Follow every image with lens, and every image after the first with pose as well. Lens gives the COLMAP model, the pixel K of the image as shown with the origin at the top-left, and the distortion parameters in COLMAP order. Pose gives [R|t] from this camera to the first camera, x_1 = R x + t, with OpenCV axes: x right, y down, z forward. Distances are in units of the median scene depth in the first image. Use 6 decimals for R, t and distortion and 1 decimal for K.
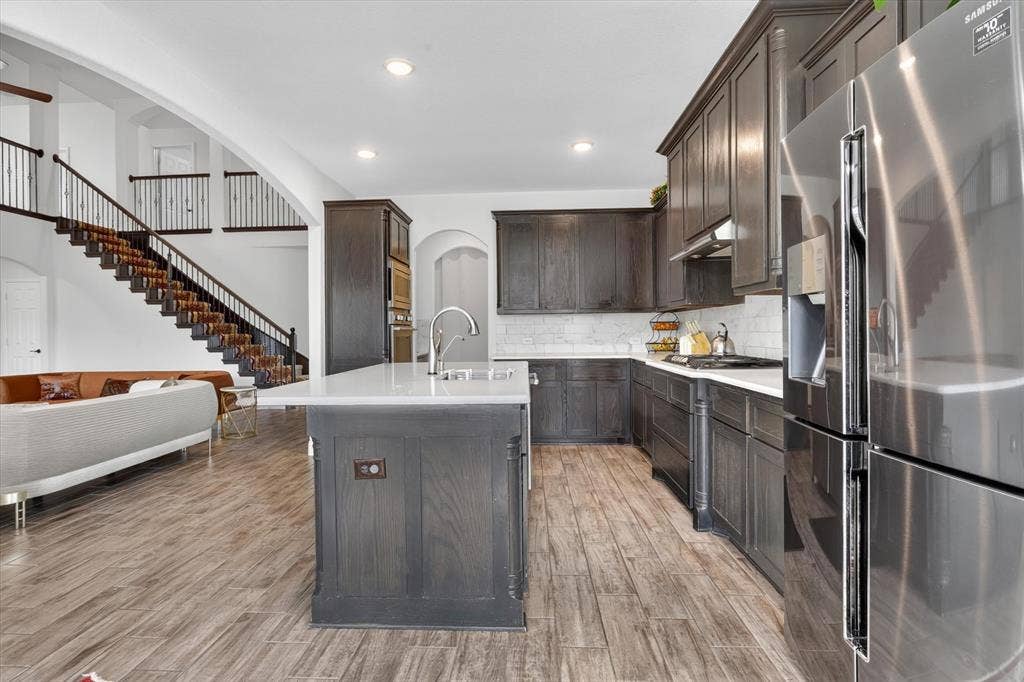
lens RADIAL K [[495.2, 0, 483.0], [0, 495.2, 333.7], [0, 0, 1]] dist [-0.004802, 0.001514]
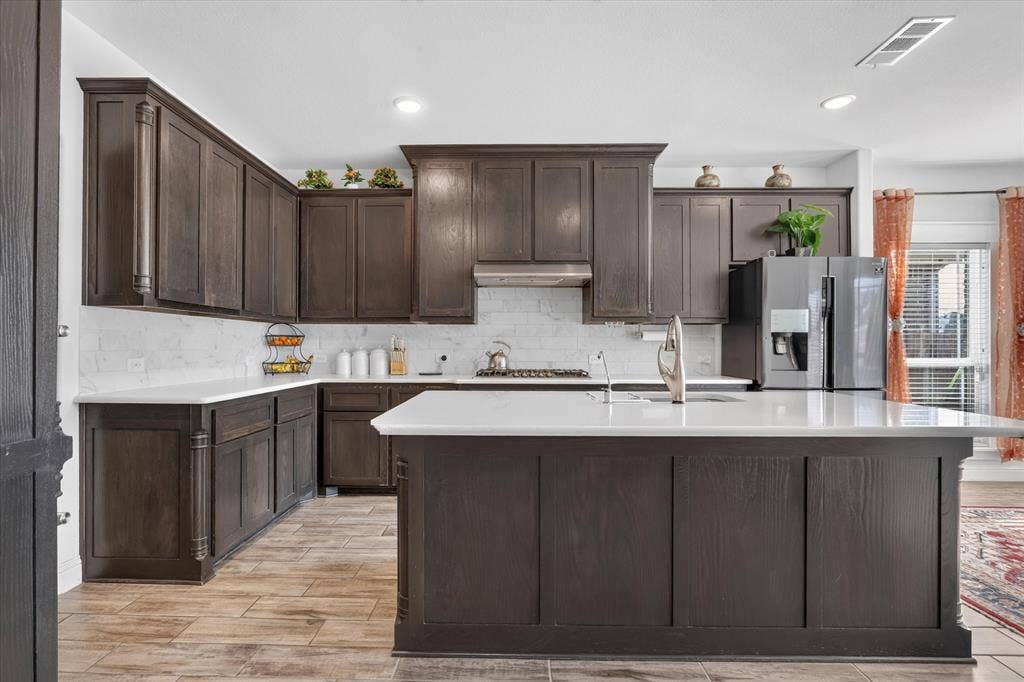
lens RADIAL K [[495.2, 0, 510.1], [0, 495.2, 346.2], [0, 0, 1]] dist [-0.004802, 0.001514]
pose [[-0.040623, 0.012001, 0.999102, -0.685819], [0.001175, 0.999928, -0.011963, 0.003417], [-0.999174, 0.000688, -0.040635, 1.065523]]
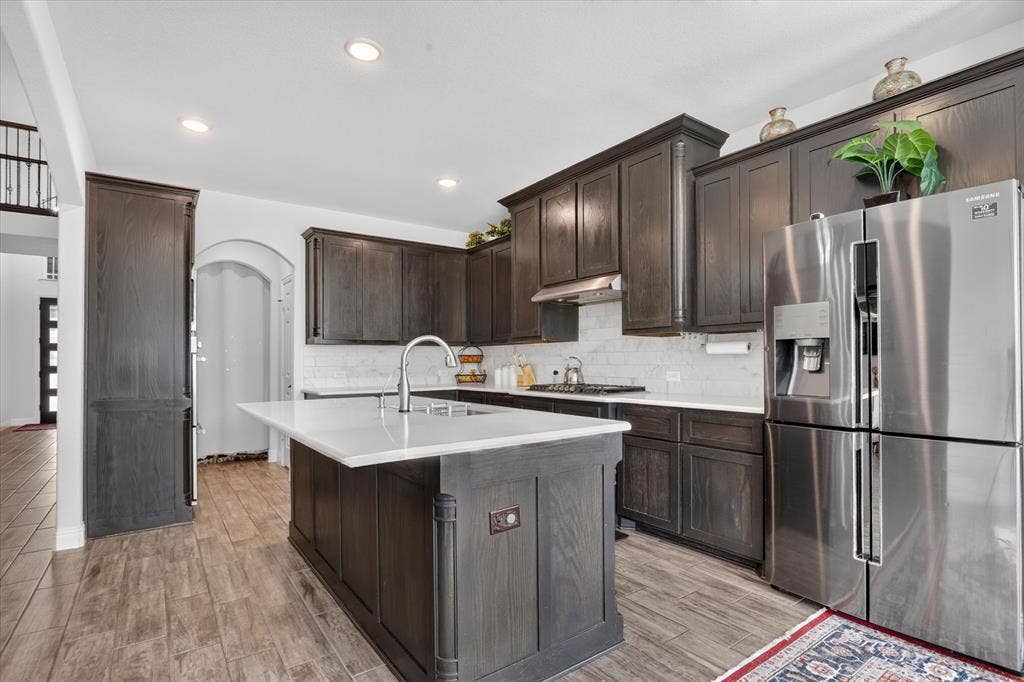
lens RADIAL K [[495.2, 0, 497.6], [0, 495.2, 360.7], [0, 0, 1]] dist [-0.004802, 0.001514]
pose [[0.782731, 0.008492, 0.622302, -0.421166], [-0.001192, 0.999926, -0.012146, 0.001534], [-0.622359, 0.008765, 0.782683, 0.172054]]
